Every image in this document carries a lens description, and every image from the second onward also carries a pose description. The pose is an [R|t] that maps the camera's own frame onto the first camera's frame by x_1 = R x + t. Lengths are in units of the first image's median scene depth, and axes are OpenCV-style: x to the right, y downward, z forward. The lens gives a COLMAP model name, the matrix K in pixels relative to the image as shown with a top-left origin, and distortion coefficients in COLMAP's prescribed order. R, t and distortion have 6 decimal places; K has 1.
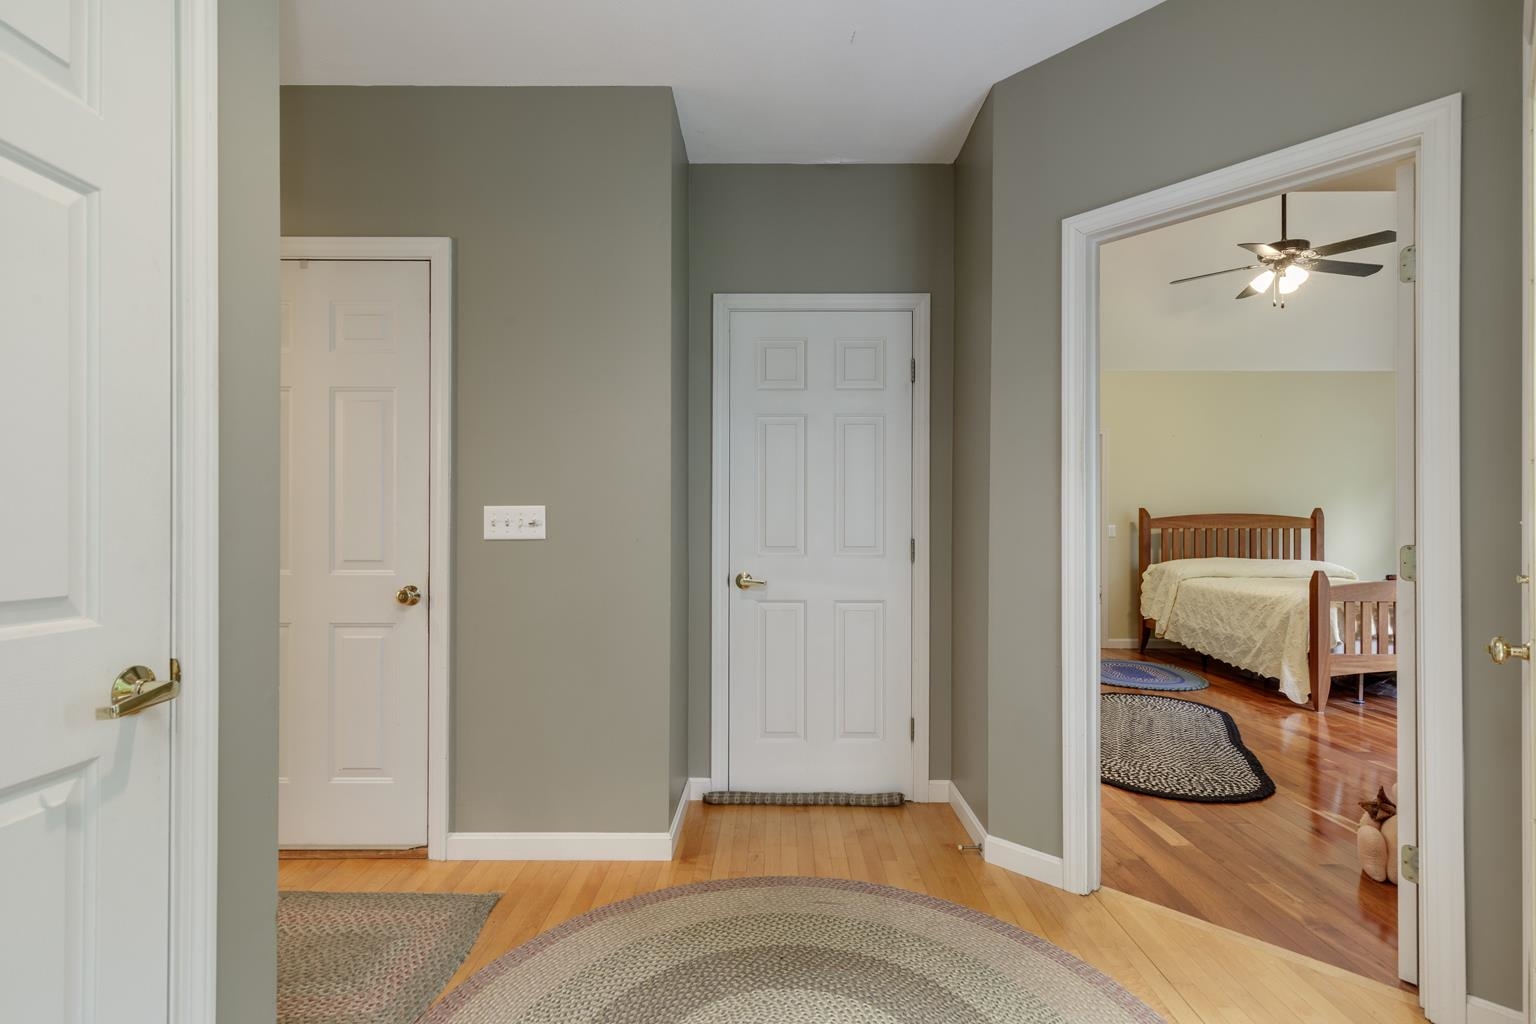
lens RADIAL K [[707.6, 0, 772.4], [0, 707.6, 524.4], [0, 0, 1]] dist [0.008877, 0.000024]
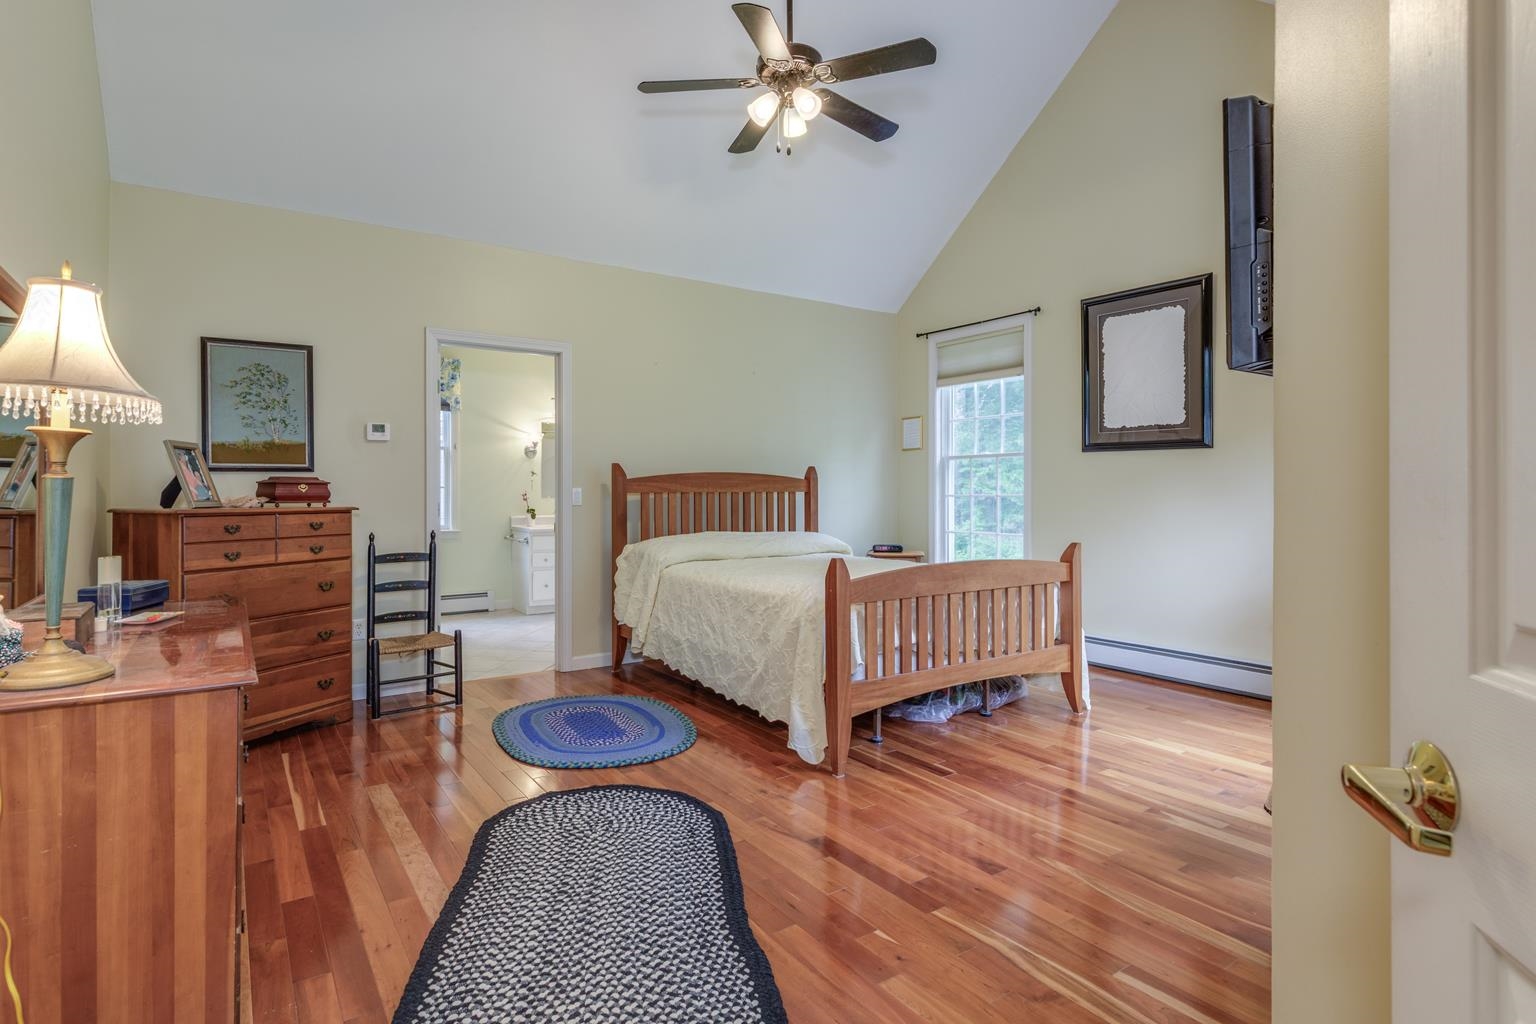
lens RADIAL K [[842.8, 0, 764.5], [0, 842.8, 489.7], [0, 0, 1]] dist [0.000537, -0.000041]
pose [[0.810453, -0.006463, 0.585768, 0.226326], [0.004638, 0.999979, 0.004616, -0.001740], [-0.585786, -0.001025, 0.810465, 0.357344]]
